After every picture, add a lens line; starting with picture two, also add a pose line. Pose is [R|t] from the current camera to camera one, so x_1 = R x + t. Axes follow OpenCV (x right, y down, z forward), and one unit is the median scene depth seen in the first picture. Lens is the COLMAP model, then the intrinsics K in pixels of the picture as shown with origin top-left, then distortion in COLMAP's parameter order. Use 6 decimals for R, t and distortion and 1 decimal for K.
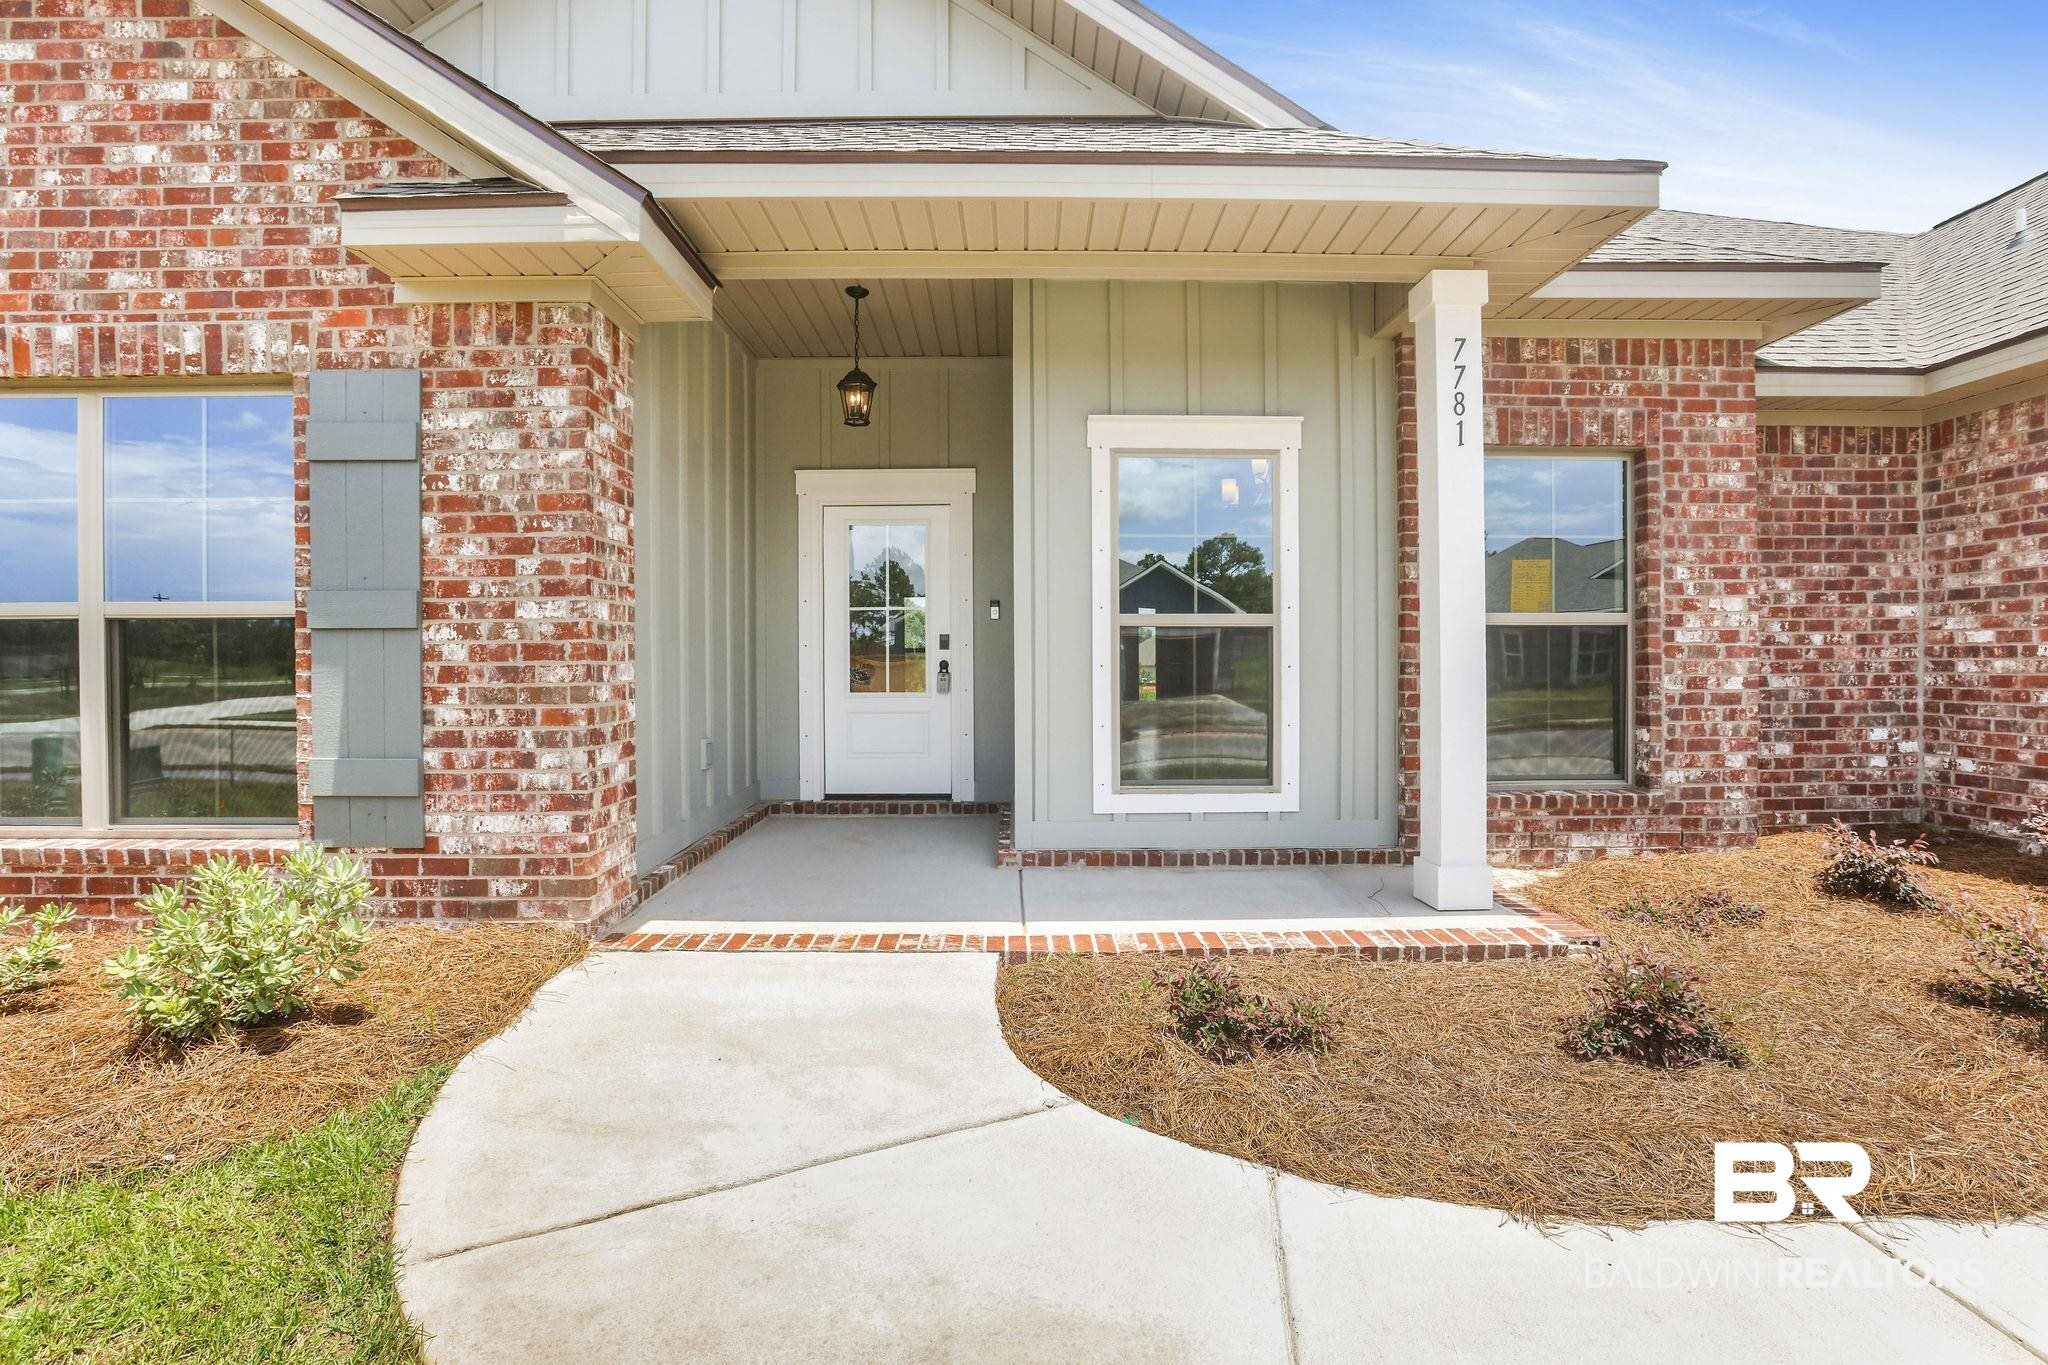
lens RADIAL K [[935.7, 0, 1036.1], [0, 935.7, 681.4], [0, 0, 1]] dist [-0.021255, 0.006059]
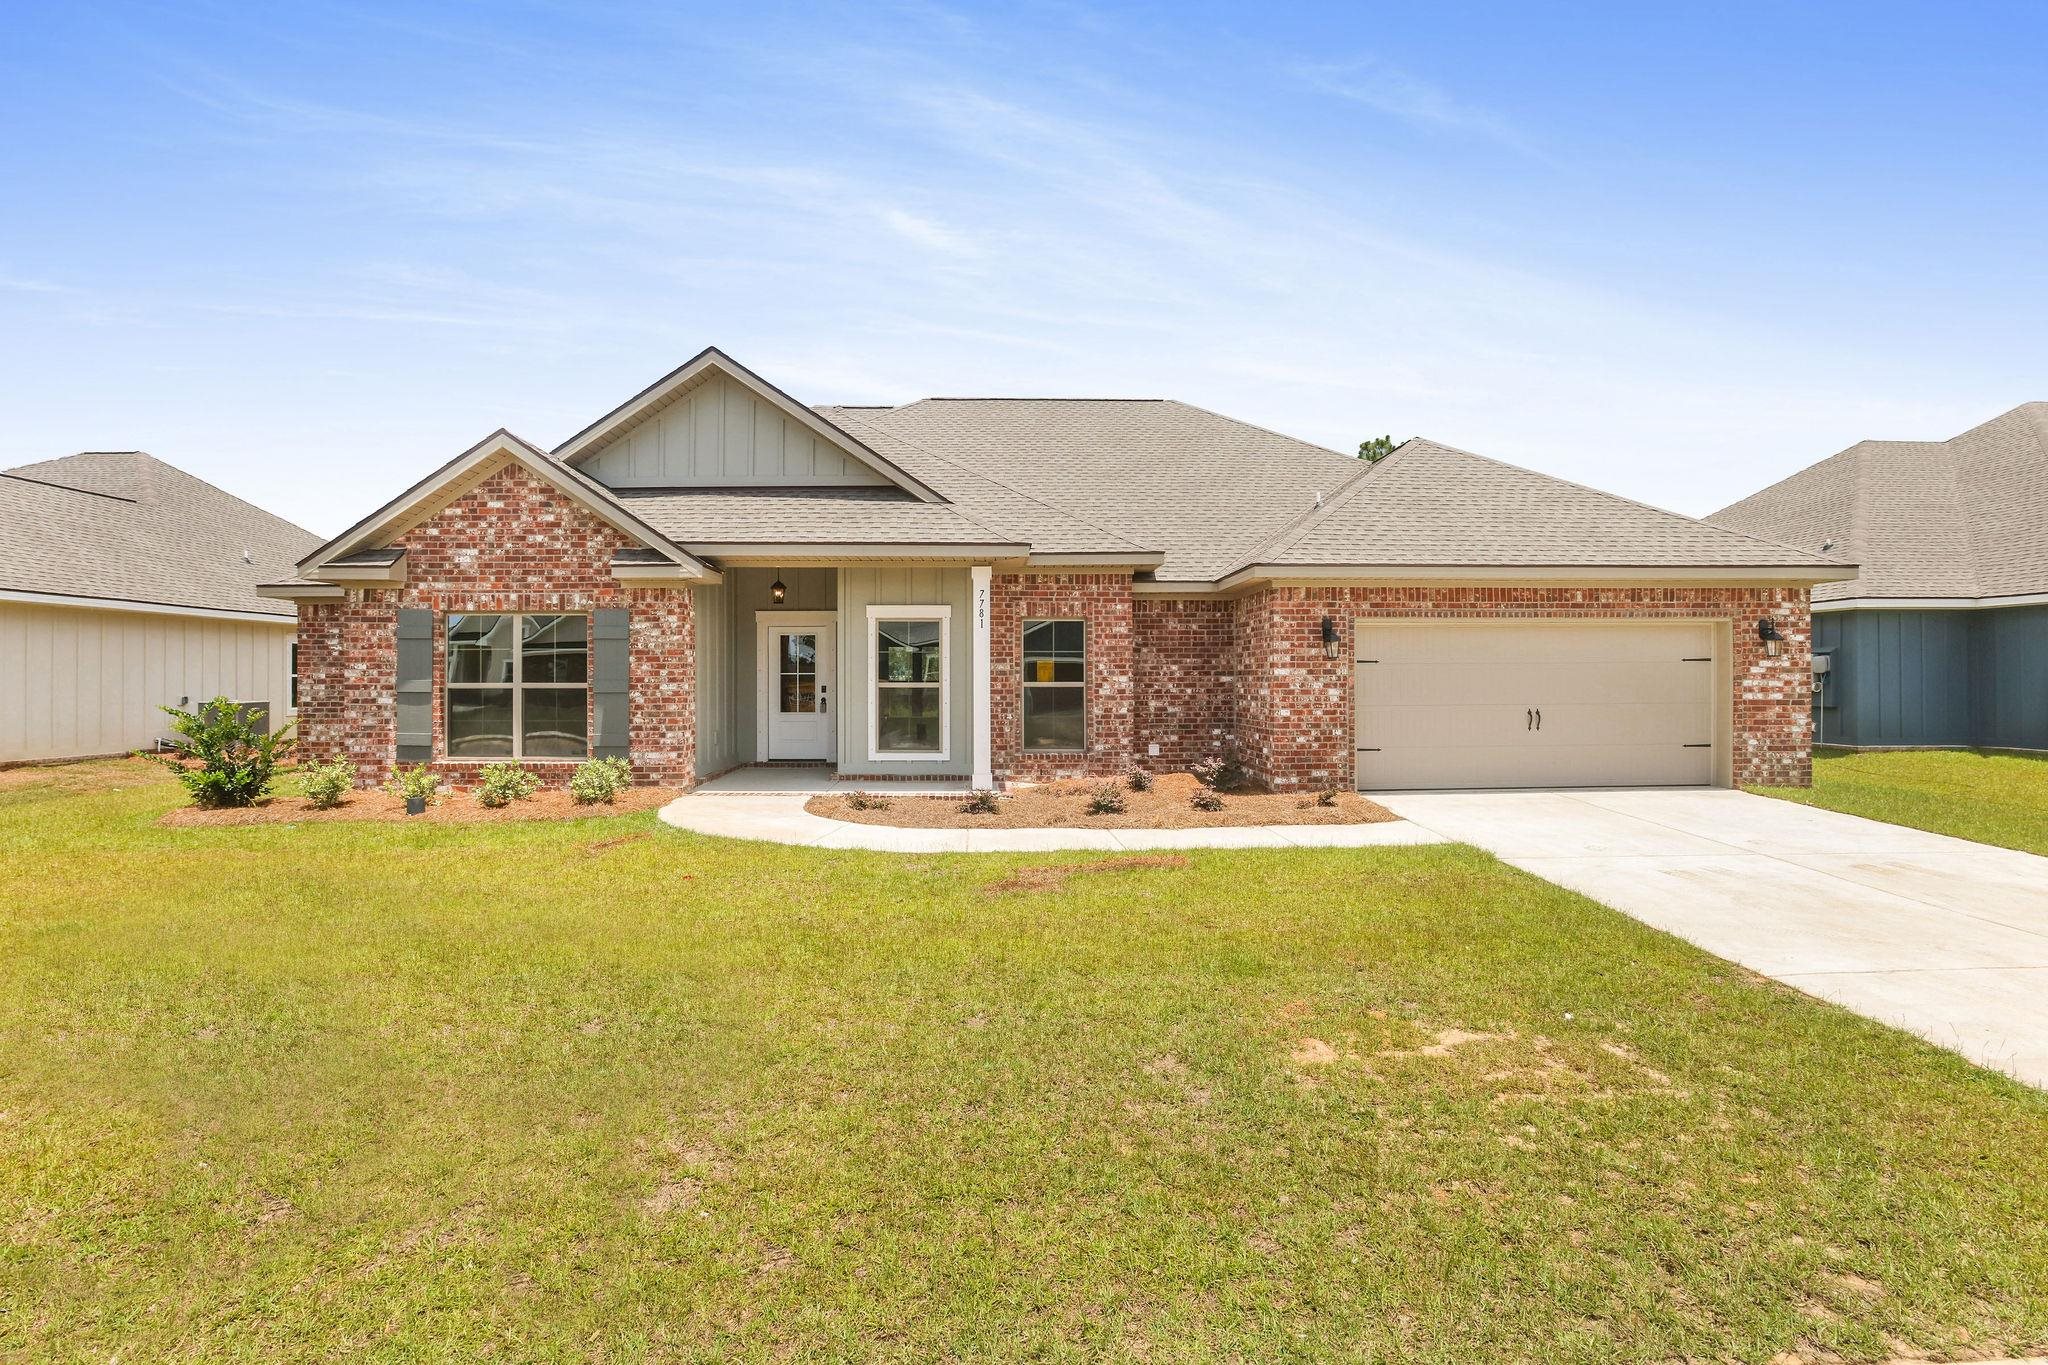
lens RADIAL K [[935.7, 0, 1012.4], [0, 935.7, 686.3], [0, 0, 1]] dist [-0.021255, 0.006059]
pose [[0.999970, 0.002068, -0.007471, 0.639845], [-0.002170, 0.999905, -0.013626, -0.037656], [0.007442, 0.013642, 0.999879, -2.098389]]
